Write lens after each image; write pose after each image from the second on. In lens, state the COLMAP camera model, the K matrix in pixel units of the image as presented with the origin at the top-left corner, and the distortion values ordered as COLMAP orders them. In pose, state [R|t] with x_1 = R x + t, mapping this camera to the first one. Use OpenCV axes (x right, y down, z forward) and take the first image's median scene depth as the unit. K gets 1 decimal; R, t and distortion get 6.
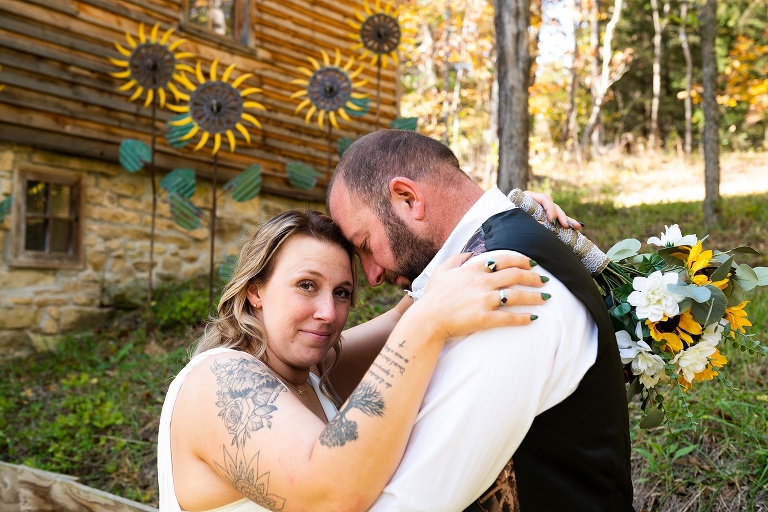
lens RADIAL K [[983.2, 0, 384.0], [0, 983.2, 256.0], [0, 0, 1]] dist [0.014876, 0.022978]
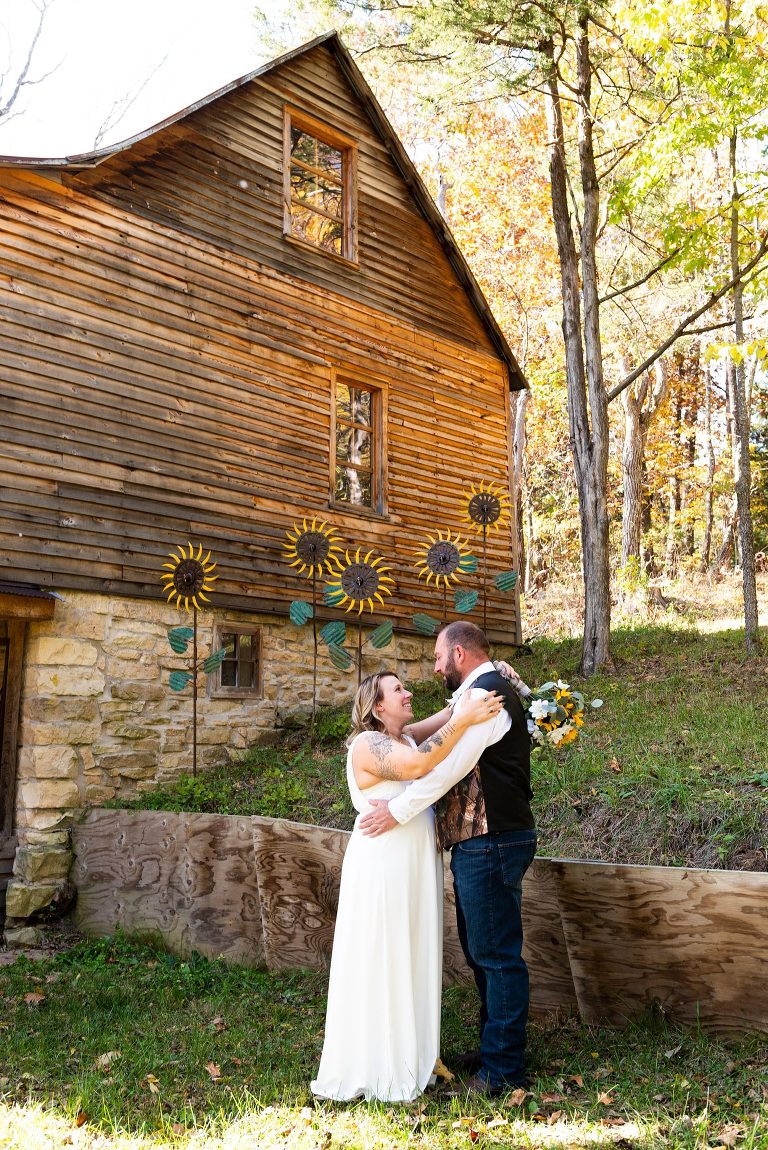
lens RADIAL K [[1195.6, 0, 384.0], [0, 1195.6, 575.0], [0, 0, 1]] dist [0.004190, 0.000476]
pose [[0.988941, -0.037372, -0.143524, 0.089639], [0.024974, 0.995875, -0.087235, -0.007808], [0.146192, 0.082686, 0.985795, -0.559237]]
